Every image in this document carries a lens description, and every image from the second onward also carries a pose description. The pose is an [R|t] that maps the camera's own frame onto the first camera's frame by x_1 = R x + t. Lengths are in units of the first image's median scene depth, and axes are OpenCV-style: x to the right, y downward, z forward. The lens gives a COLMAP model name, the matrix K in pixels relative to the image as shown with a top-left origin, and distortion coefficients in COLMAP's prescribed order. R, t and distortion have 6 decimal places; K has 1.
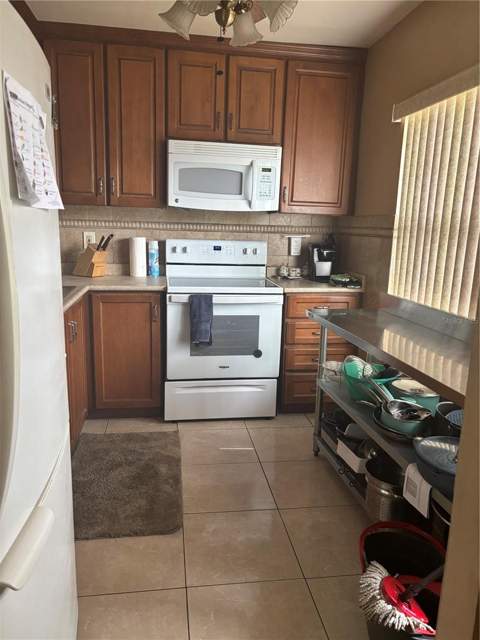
lens RADIAL K [[481.9, 0, 239.3], [0, 481.9, 321.5], [0, 0, 1]] dist [0.042927, -0.044017]
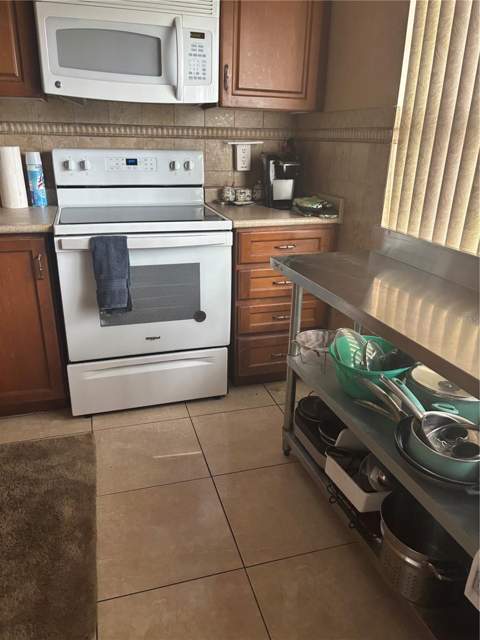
lens RADIAL K [[481.9, 0, 243.7], [0, 481.9, 324.2], [0, 0, 1]] dist [0.042927, -0.044017]
pose [[0.989379, -0.060486, 0.132176, 0.008142], [0.036518, 0.983578, 0.176751, -0.046709], [-0.140696, -0.170047, 0.975340, 0.301637]]
